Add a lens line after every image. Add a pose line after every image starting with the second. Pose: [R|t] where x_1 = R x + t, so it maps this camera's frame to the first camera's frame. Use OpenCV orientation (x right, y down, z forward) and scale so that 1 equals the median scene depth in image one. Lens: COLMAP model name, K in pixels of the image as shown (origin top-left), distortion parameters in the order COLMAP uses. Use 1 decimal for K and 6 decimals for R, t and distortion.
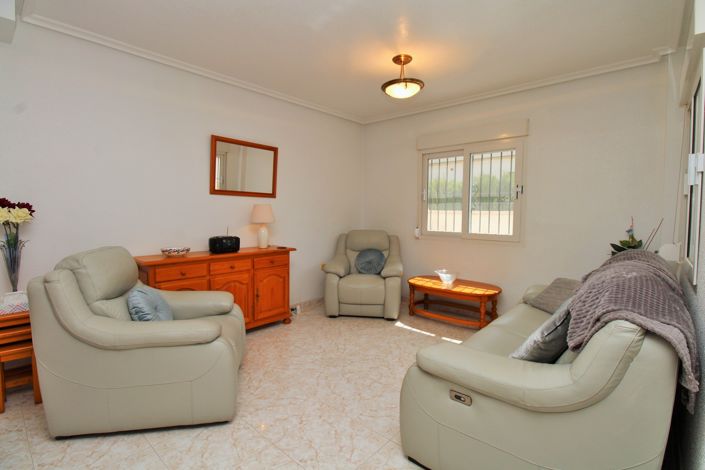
lens RADIAL K [[327.5, 0, 351.3], [0, 327.5, 232.8], [0, 0, 1]] dist [-0.016085, -0.001969]
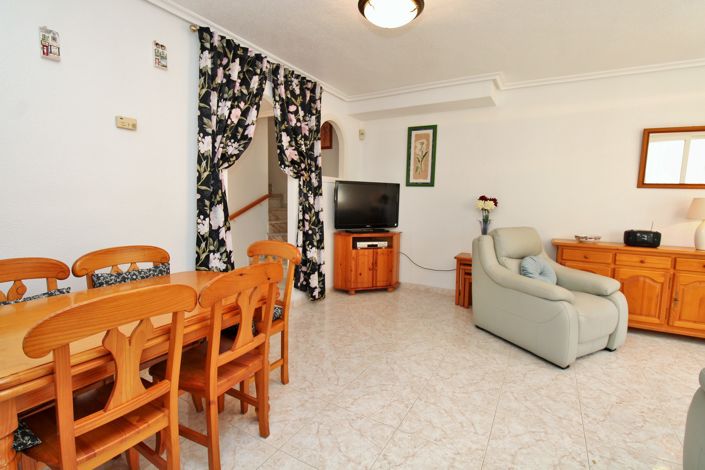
lens RADIAL K [[327.5, 0, 358.9], [0, 327.5, 230.8], [0, 0, 1]] dist [-0.016085, -0.001969]
pose [[0.214900, 0.086192, -0.972825, 0.363493], [-0.076814, 0.994504, 0.071144, 0.008677], [0.973611, 0.059437, 0.220340, -0.051116]]
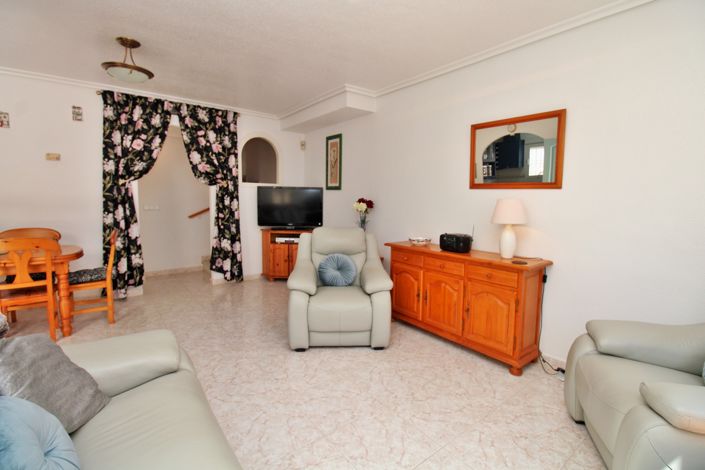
lens RADIAL K [[327.5, 0, 360.1], [0, 327.5, 232.4], [0, 0, 1]] dist [-0.016085, -0.001969]
pose [[-0.163152, 0.082638, -0.983134, 0.546183], [-0.082655, 0.991838, 0.097087, -0.059303], [0.983132, 0.097101, -0.154990, 0.837261]]
